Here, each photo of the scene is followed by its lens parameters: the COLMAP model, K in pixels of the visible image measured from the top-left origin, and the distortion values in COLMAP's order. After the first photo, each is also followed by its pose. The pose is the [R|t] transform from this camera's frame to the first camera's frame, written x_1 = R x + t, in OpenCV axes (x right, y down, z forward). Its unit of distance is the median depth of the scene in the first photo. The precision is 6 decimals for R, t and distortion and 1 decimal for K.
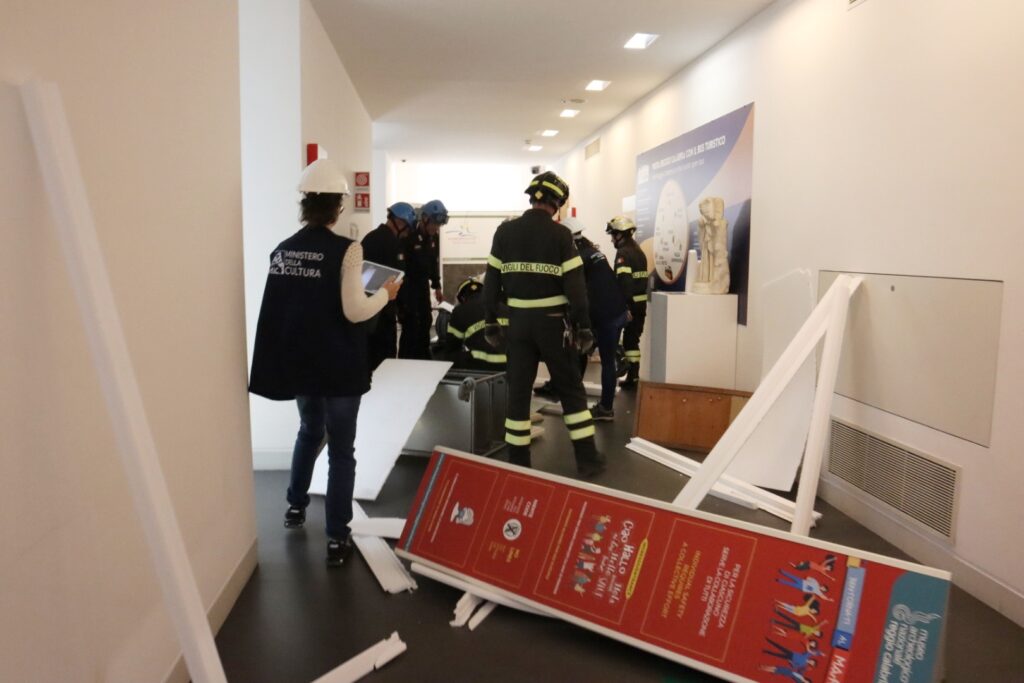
lens RADIAL K [[751.7, 0, 513.4], [0, 751.7, 339.6], [0, 0, 1]] dist [-0.005429, -0.000448]
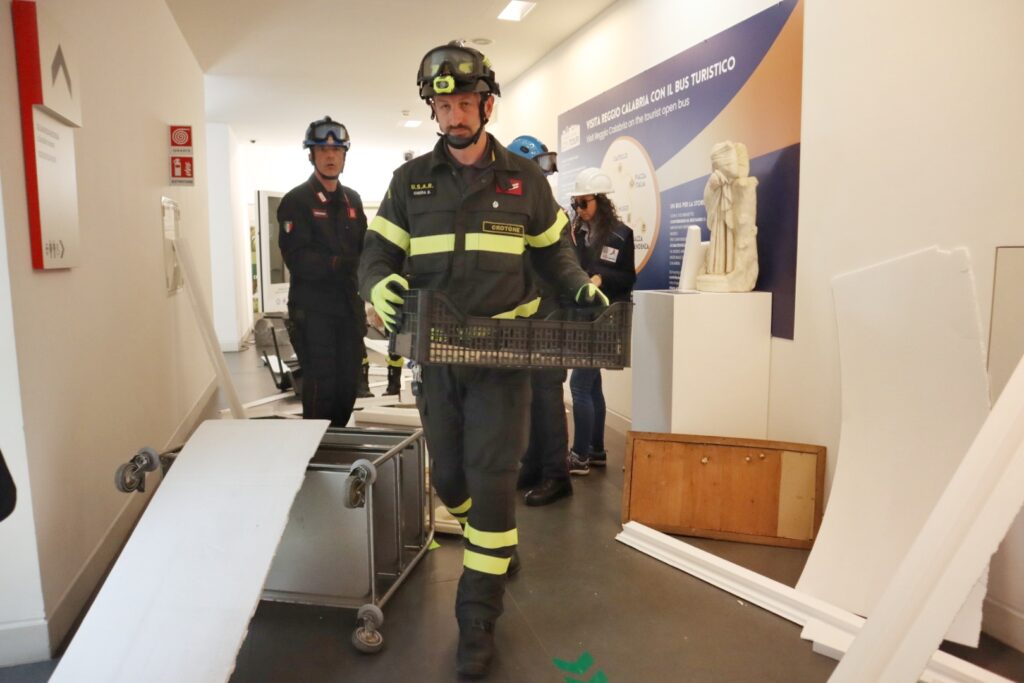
lens RADIAL K [[739.0, 0, 512.9], [0, 739.0, 344.1], [0, 0, 1]] dist [-0.067377, 0.000399]
pose [[0.983114, -0.031671, 0.180232, -0.039039], [0.030790, 0.999496, 0.007681, -0.026342], [-0.180384, -0.002002, 0.983594, 0.408129]]
